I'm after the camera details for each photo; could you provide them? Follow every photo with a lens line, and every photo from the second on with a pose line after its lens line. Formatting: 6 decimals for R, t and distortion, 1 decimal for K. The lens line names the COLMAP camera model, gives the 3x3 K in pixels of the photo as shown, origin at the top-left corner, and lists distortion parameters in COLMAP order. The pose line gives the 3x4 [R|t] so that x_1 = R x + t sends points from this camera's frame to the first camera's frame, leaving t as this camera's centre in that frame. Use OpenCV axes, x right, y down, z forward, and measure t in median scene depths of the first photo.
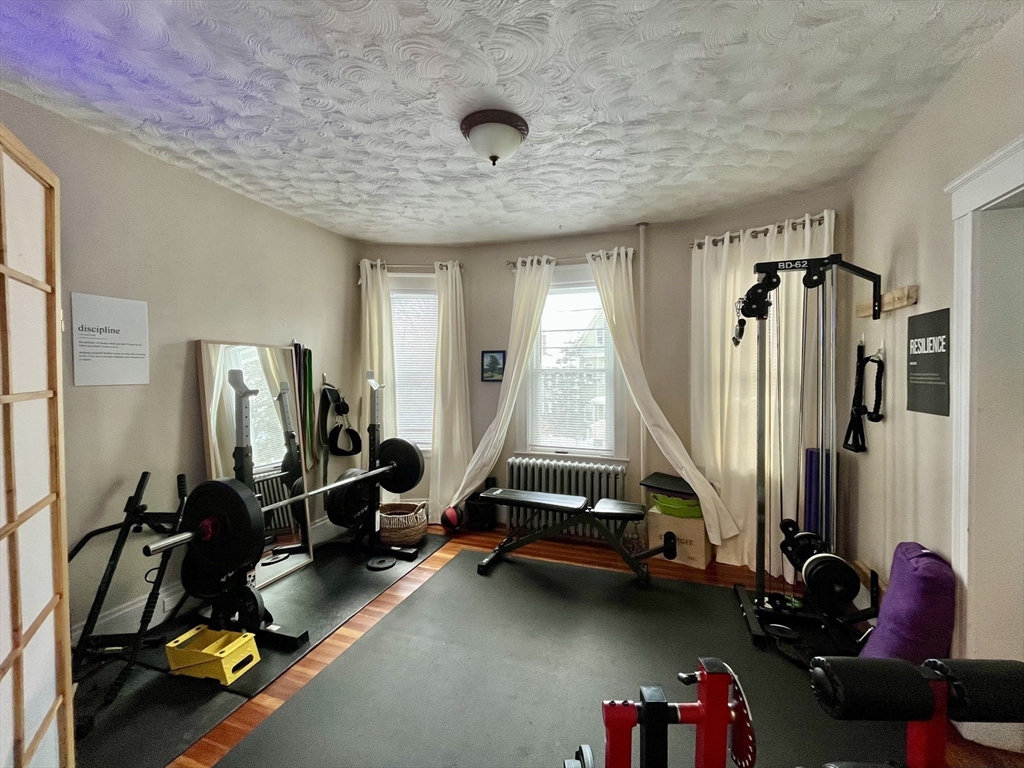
lens RADIAL K [[410.2, 0, 512.0], [0, 410.2, 384.0], [0, 0, 1]] dist [-0.012975, -0.000118]
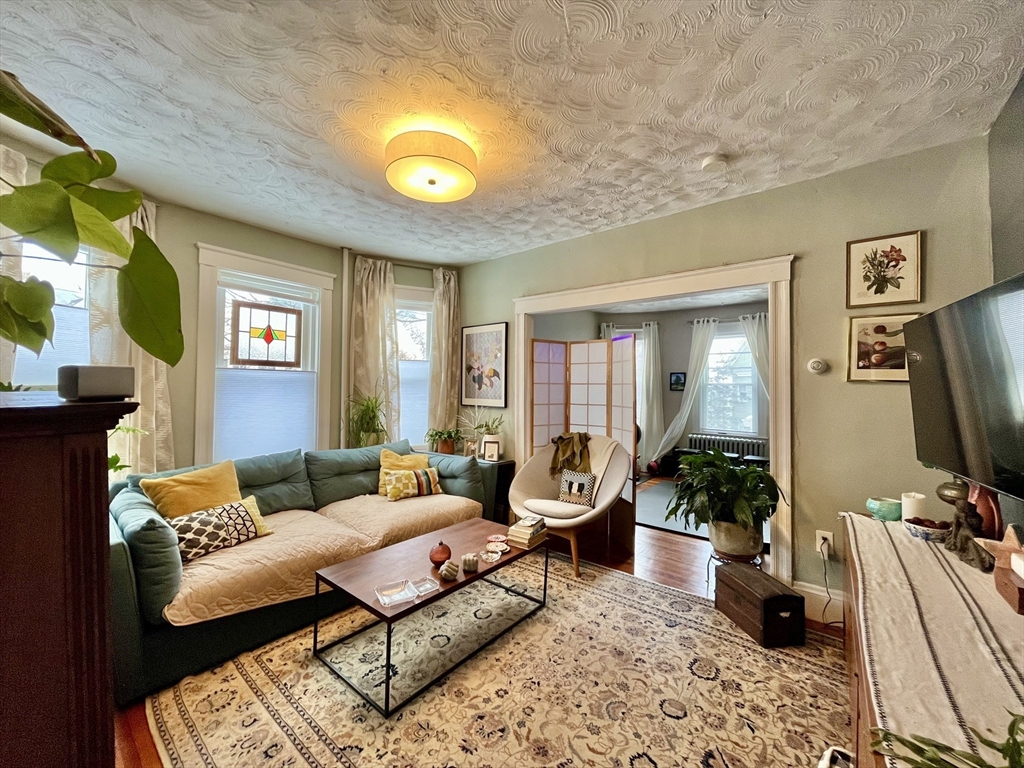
lens RADIAL K [[412.1, 0, 512.0], [0, 412.1, 384.0], [0, 0, 1]] dist [-0.001479, -0.000051]
pose [[0.947055, 0.007828, -0.320977, -0.152831], [-0.022179, 0.998910, -0.041081, 0.053712], [0.320305, 0.046025, 0.946196, -0.867982]]
